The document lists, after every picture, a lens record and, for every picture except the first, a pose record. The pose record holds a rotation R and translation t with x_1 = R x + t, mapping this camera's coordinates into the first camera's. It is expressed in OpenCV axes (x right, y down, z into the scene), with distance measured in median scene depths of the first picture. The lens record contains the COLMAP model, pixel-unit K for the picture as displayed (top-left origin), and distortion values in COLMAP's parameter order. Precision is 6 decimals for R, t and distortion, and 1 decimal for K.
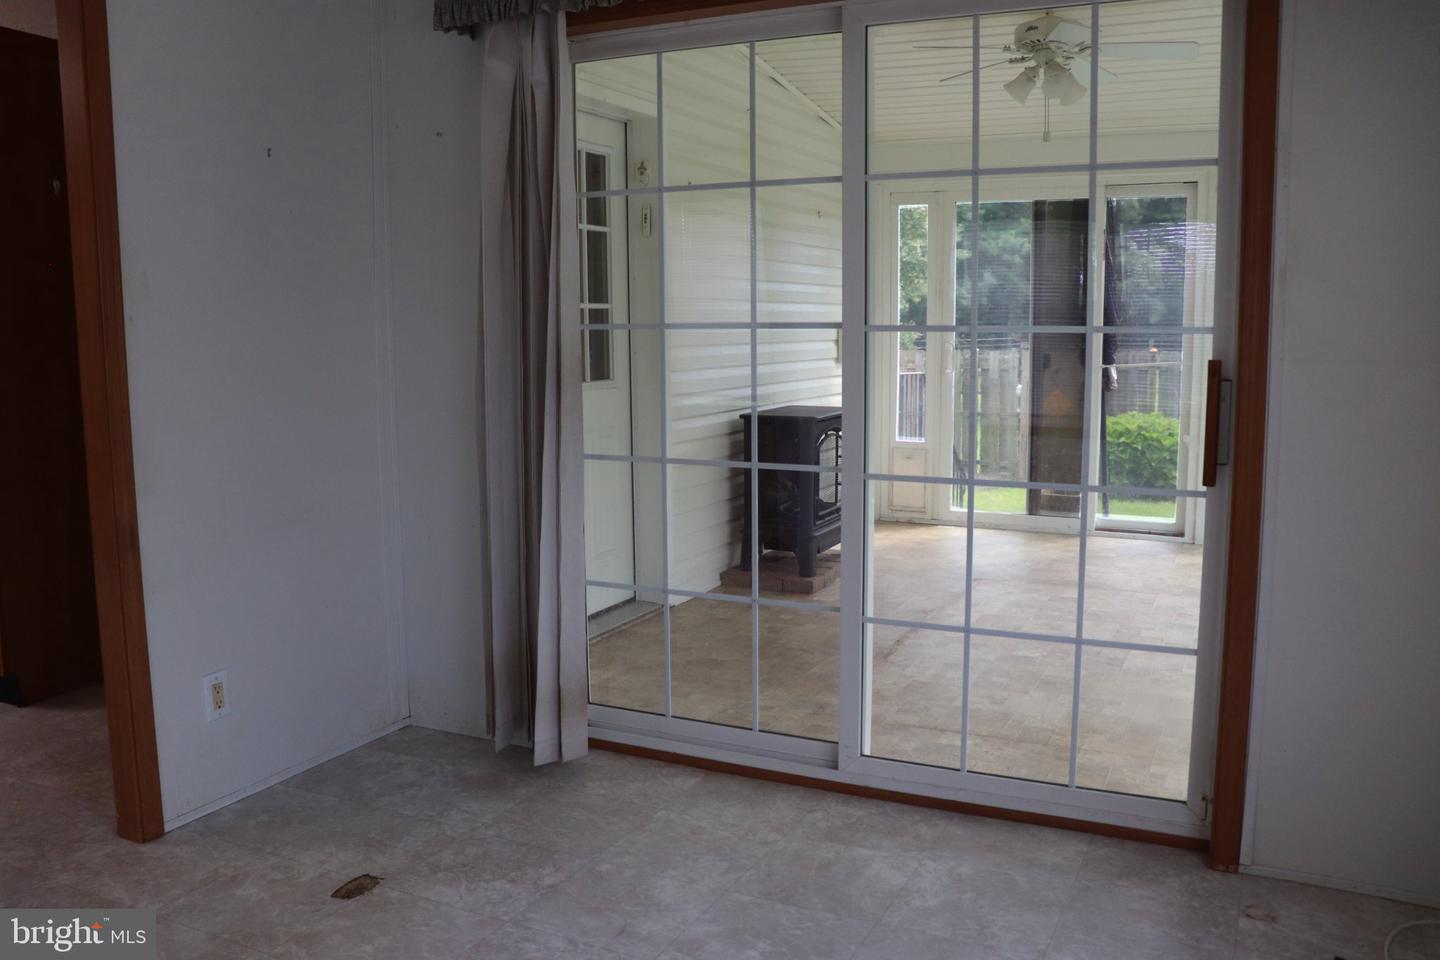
lens RADIAL K [[1192.0, 0, 713.3], [0, 1192.0, 479.6], [0, 0, 1]] dist [-0.177004, 0.157217]
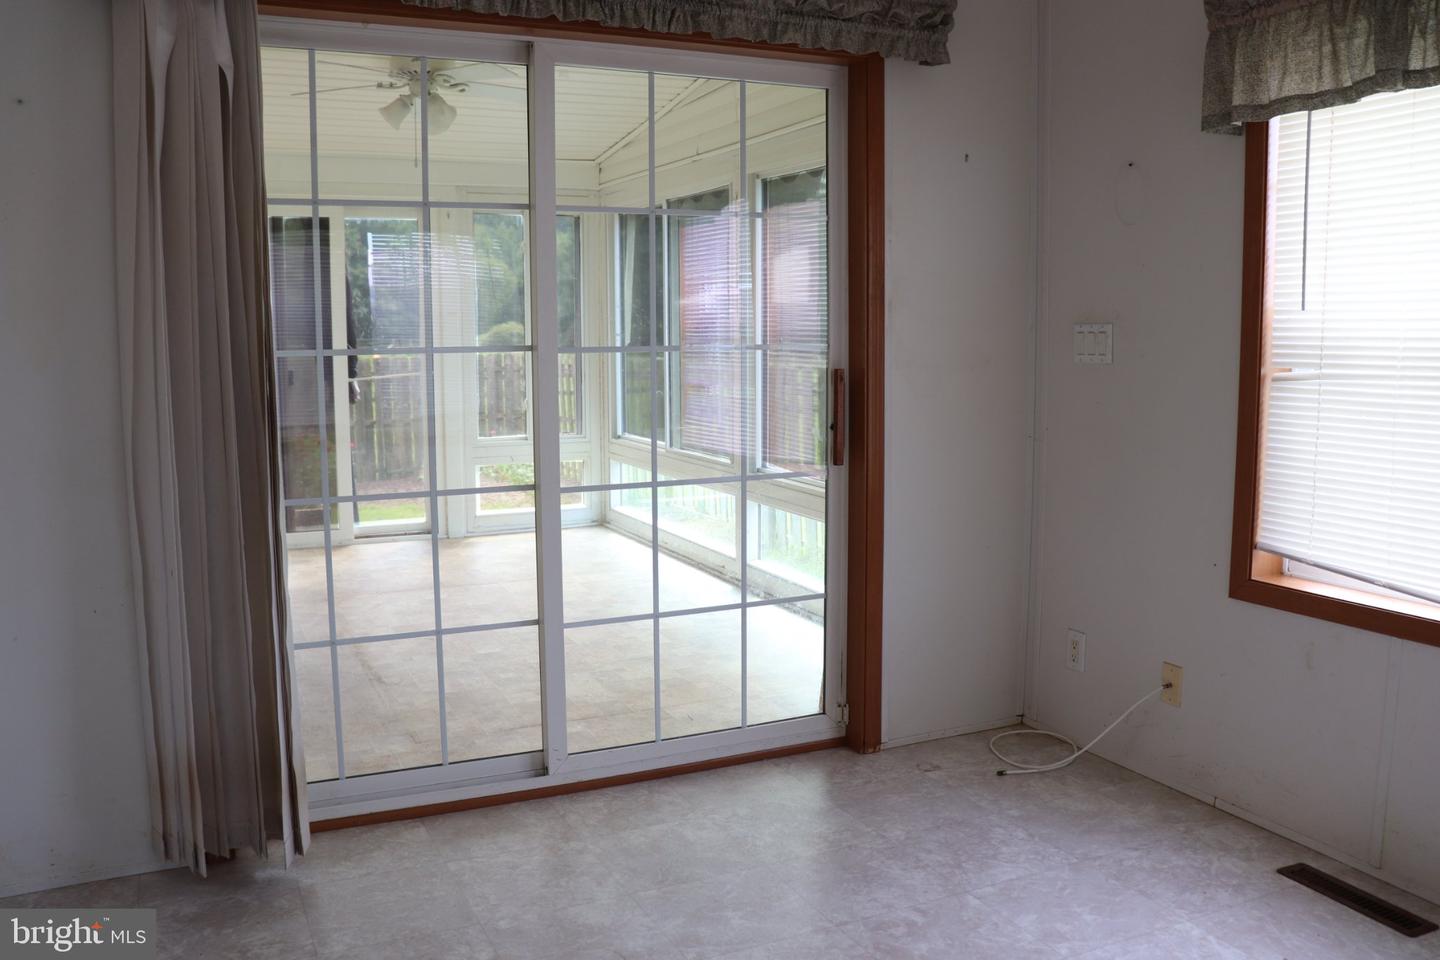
lens RADIAL K [[1192.0, 0, 707.8], [0, 1192.0, 477.7], [0, 0, 1]] dist [-0.177004, 0.157217]
pose [[0.622432, -0.095339, 0.776846, -0.341650], [0.102648, 0.993924, 0.039735, -0.023938], [-0.775914, 0.055009, 0.628436, 0.130354]]
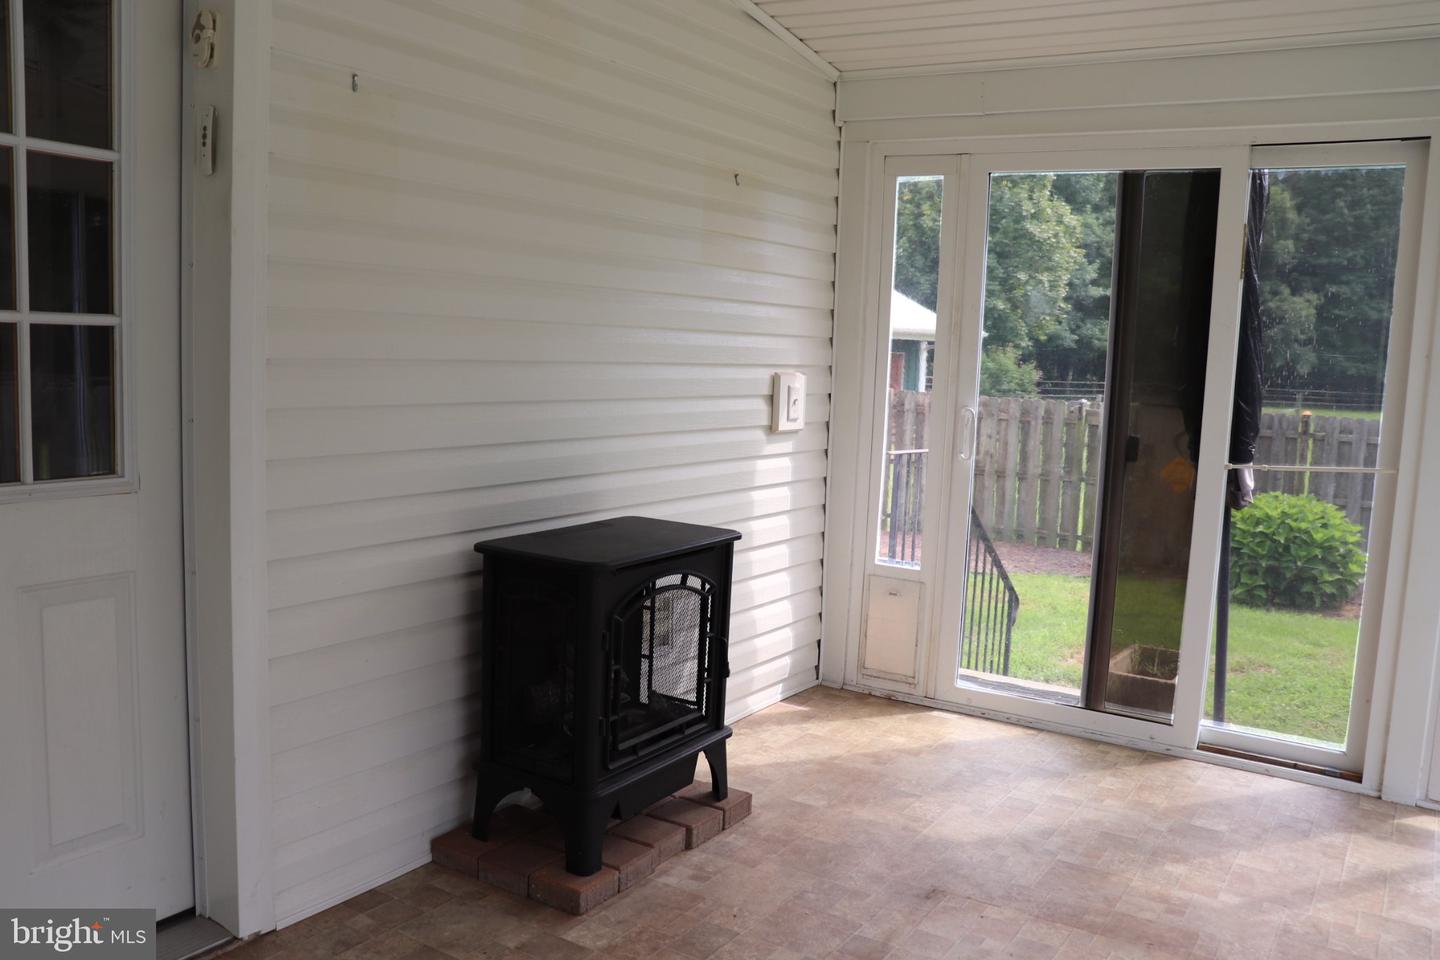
lens RADIAL K [[1192.0, 0, 708.9], [0, 1192.0, 484.8], [0, 0, 1]] dist [-0.177004, 0.157217]
pose [[0.992258, 0.058721, -0.109434, 0.177240], [-0.060520, 0.998080, -0.013188, -0.079338], [0.108450, 0.019709, 0.993907, 0.509681]]
